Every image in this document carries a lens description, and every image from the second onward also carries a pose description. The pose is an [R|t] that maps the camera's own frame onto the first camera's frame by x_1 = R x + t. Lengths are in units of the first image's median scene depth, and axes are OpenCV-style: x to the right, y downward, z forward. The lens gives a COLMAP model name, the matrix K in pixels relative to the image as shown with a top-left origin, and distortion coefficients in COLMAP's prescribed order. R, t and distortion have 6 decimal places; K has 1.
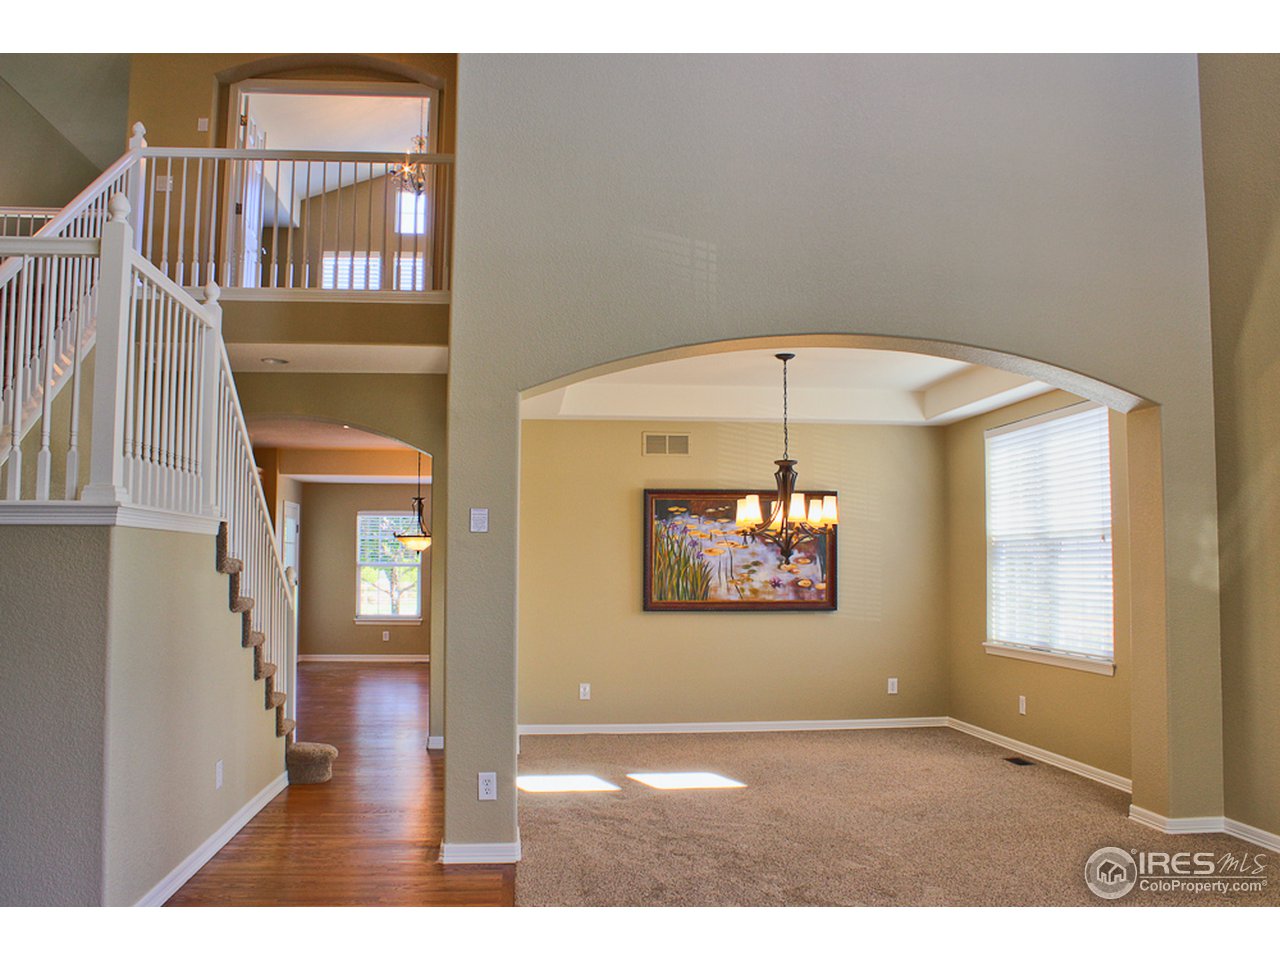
lens RADIAL K [[1061.7, 0, 642.0], [0, 1061.7, 485.0], [0, 0, 1]] dist [-0.119901, 0.055966]
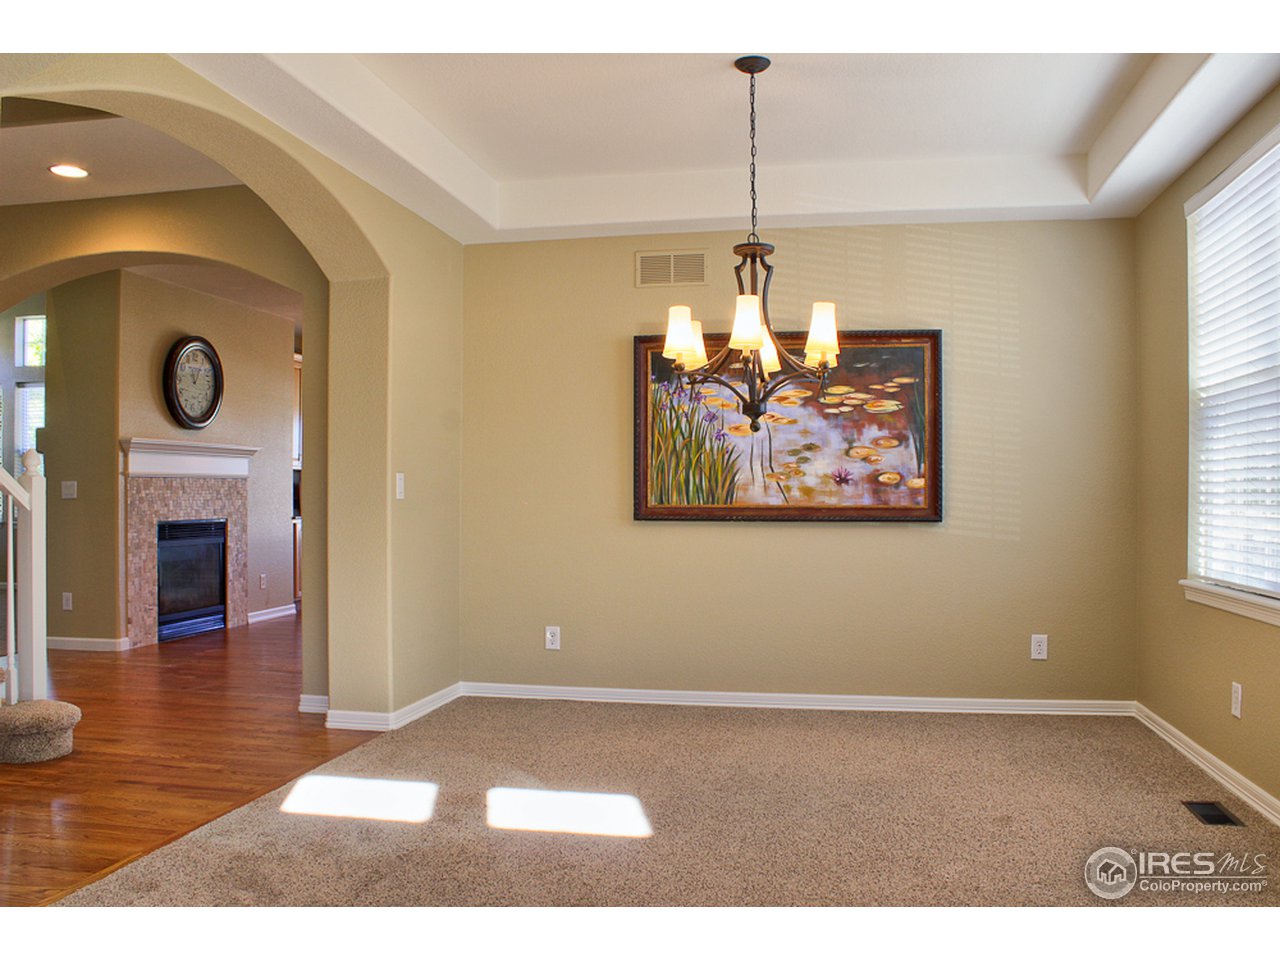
lens RADIAL K [[1061.7, 0, 634.6], [0, 1061.7, 478.2], [0, 0, 1]] dist [-0.119901, 0.055966]
pose [[0.953971, -0.005282, -0.299853, 0.198293], [0.024069, 0.997968, 0.058993, 0.052703], [0.298932, -0.063495, 0.952160, 0.363866]]
